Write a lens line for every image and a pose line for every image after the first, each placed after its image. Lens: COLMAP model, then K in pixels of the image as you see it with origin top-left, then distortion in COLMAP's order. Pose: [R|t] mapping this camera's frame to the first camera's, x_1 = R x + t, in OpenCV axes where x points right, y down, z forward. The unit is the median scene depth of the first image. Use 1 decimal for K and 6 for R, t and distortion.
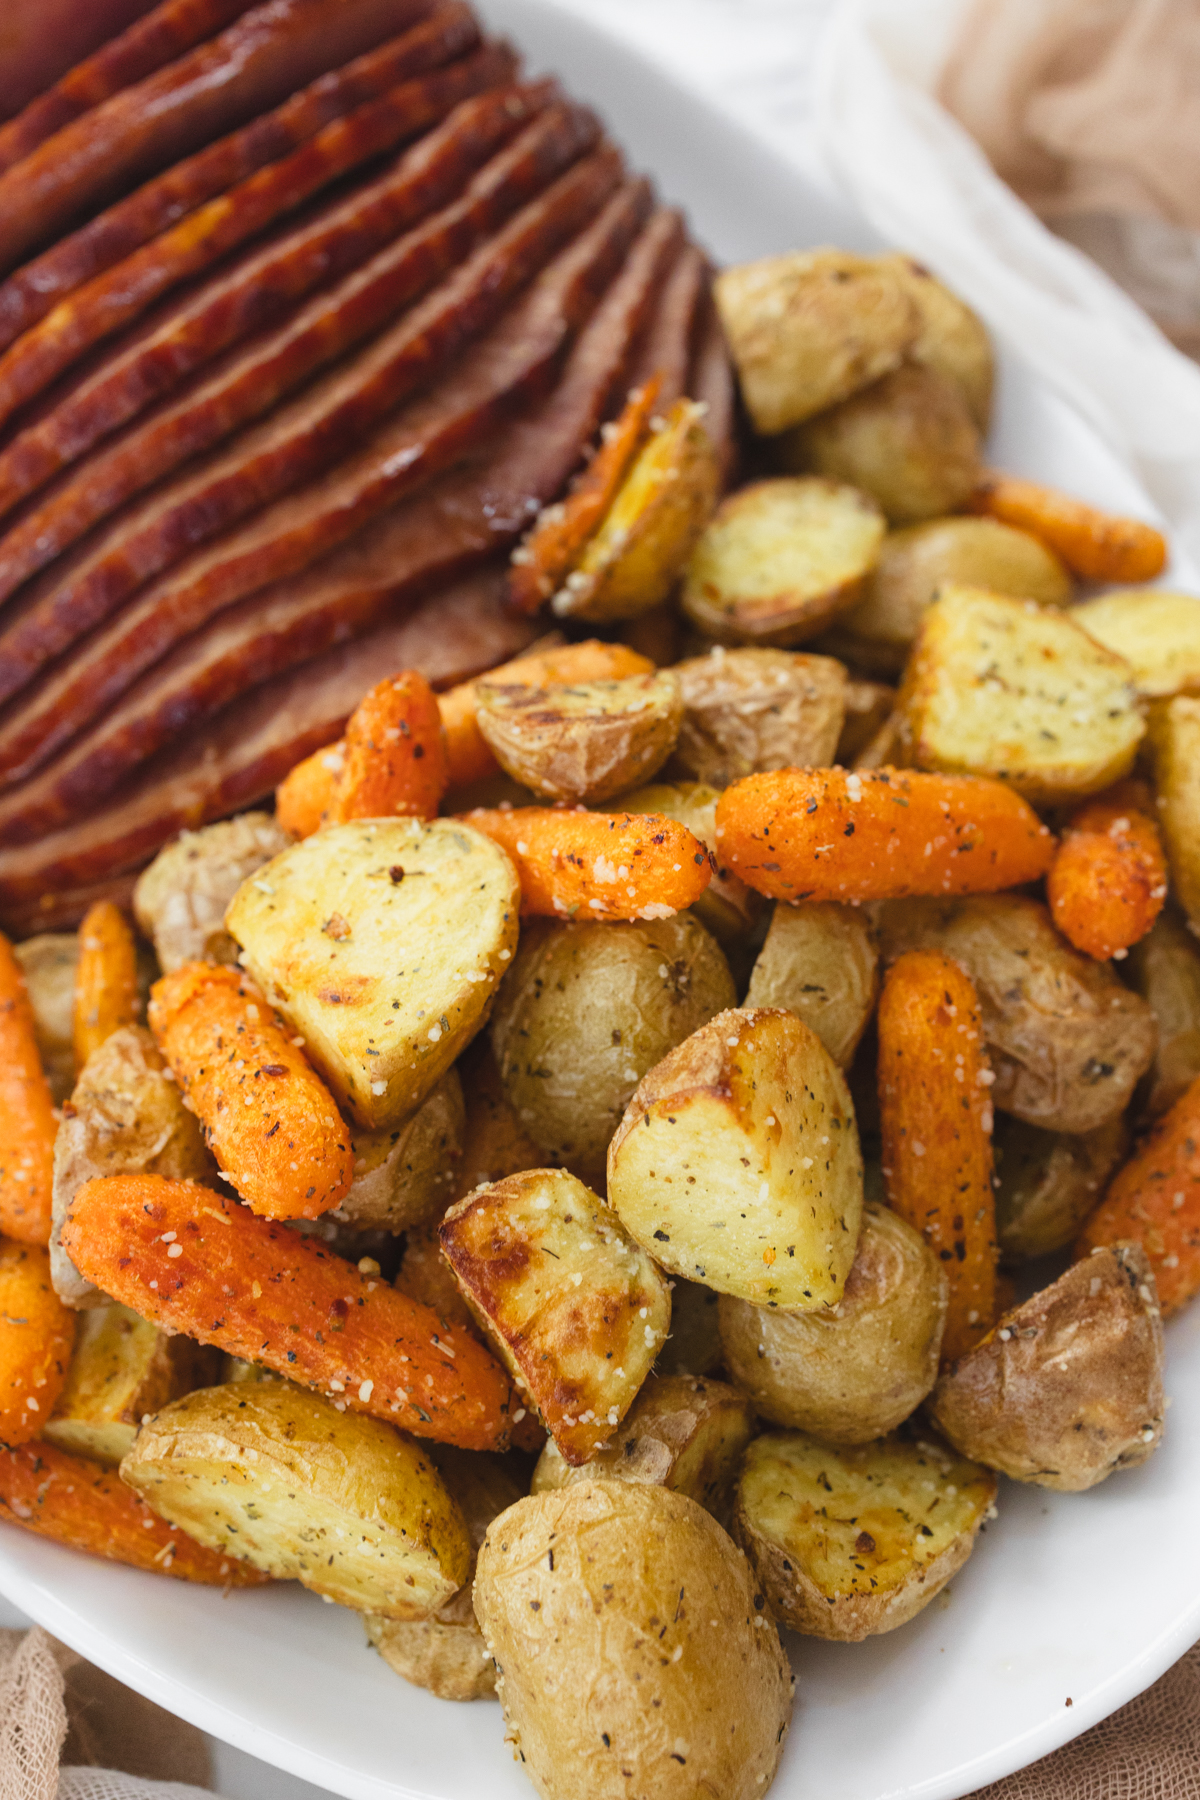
lens RADIAL K [[1937.4, 0, 602.6], [0, 1937.4, 915.7], [0, 0, 1]] dist [0.023531, -0.023333]
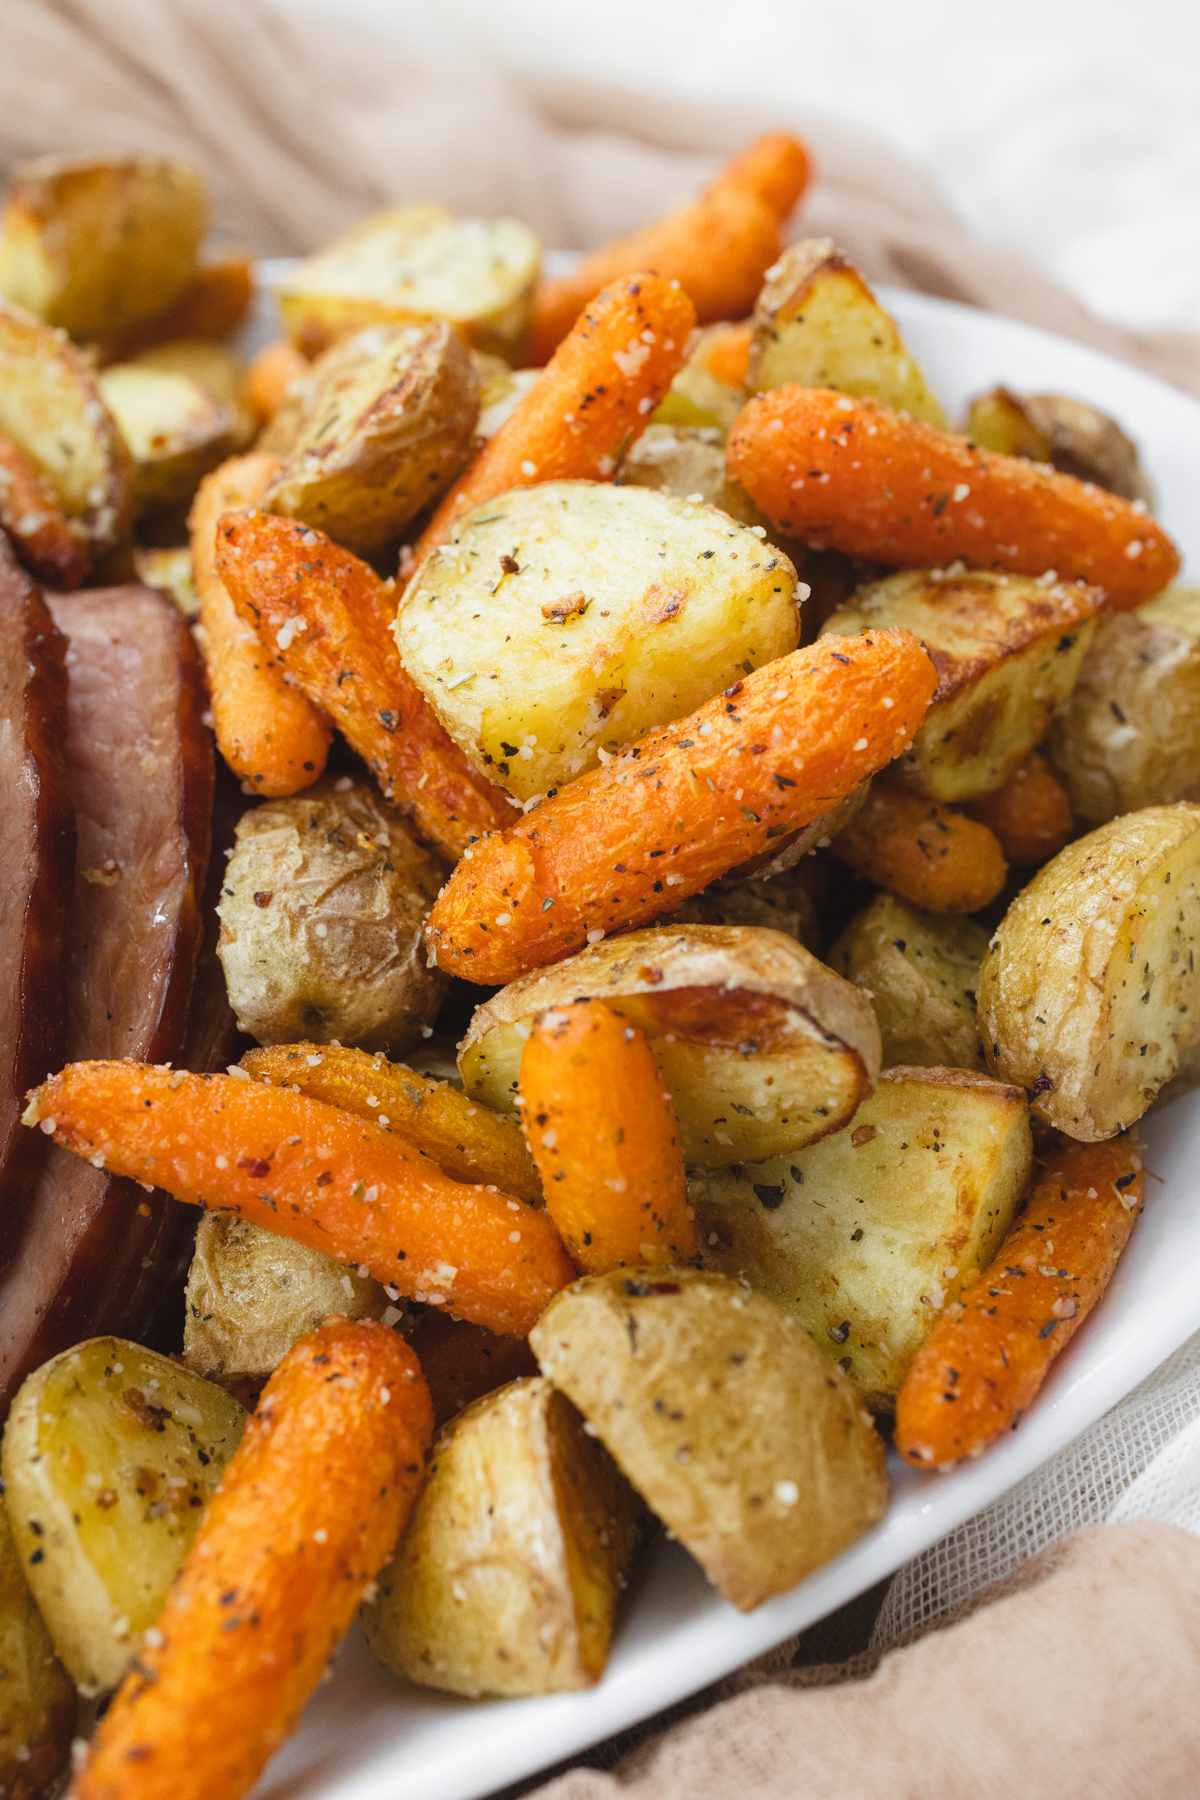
lens RADIAL K [[1931.2, 0, 600.0], [0, 1931.2, 900.0], [0, 0, 1]] dist [0.054773, -0.007384]
pose [[0.264130, -0.658957, 0.704280, -0.717569], [0.827898, 0.529510, 0.184943, -0.061683], [-0.494793, 0.534223, 0.685409, 0.454261]]
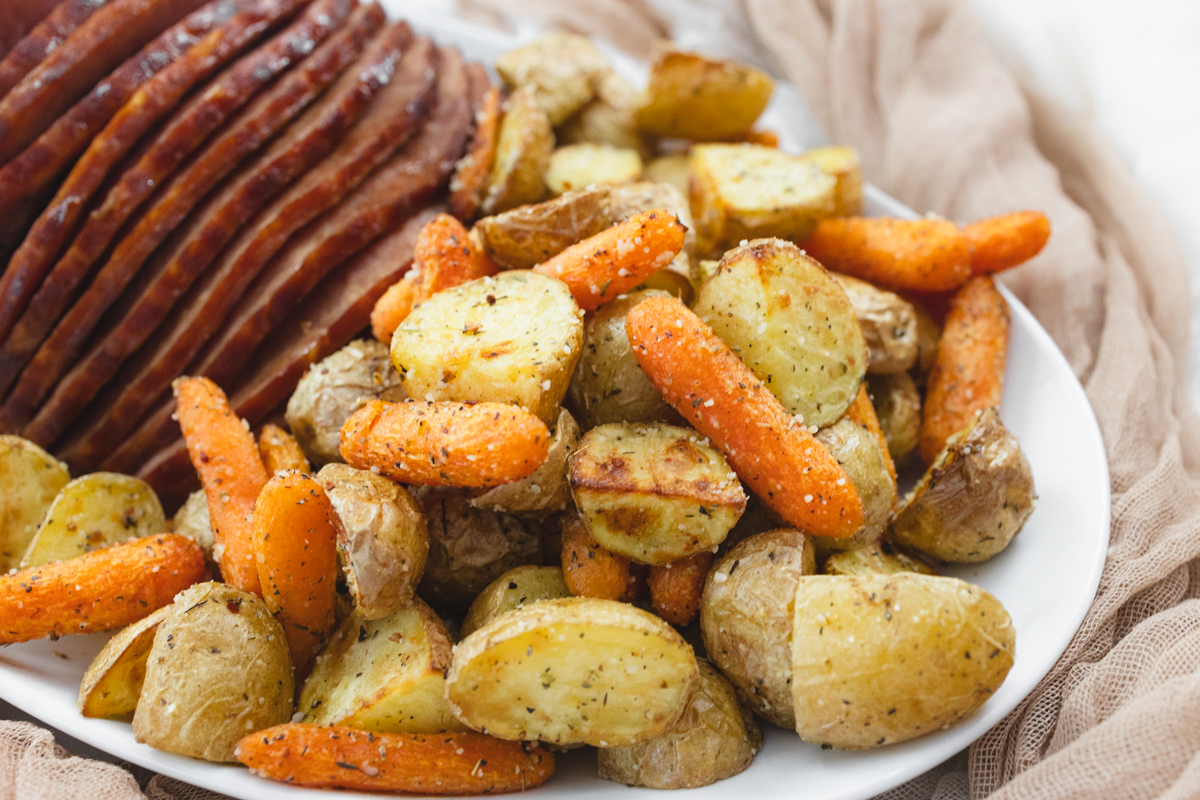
lens RADIAL K [[1287.5, 0, 600.0], [0, 1287.5, 400.0], [0, 0, 1]] dist [0.054773, -0.007384]
pose [[0.918600, -0.233917, 0.318521, -0.354108], [0.318391, 0.915516, -0.245883, 0.319457], [-0.234095, 0.327283, 0.915470, 0.030017]]
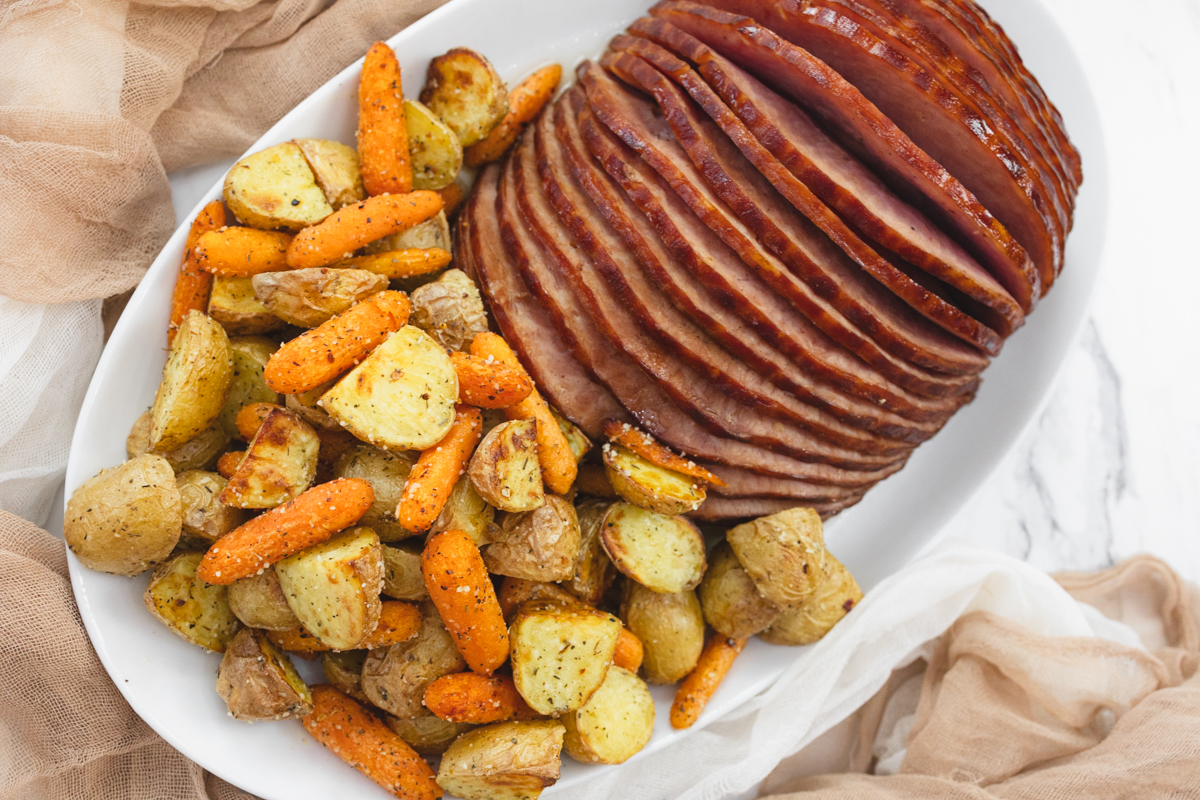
lens RADIAL K [[1250.1, 0, 600.0], [0, 1250.1, 400.0], [0, 0, 1]] dist [0.028561, -0.001165]
pose [[0.071888, 0.997397, -0.005624, -0.072869], [-0.955727, 0.070496, 0.285685, -0.614040], [0.285338, -0.015162, 0.958307, -0.376194]]
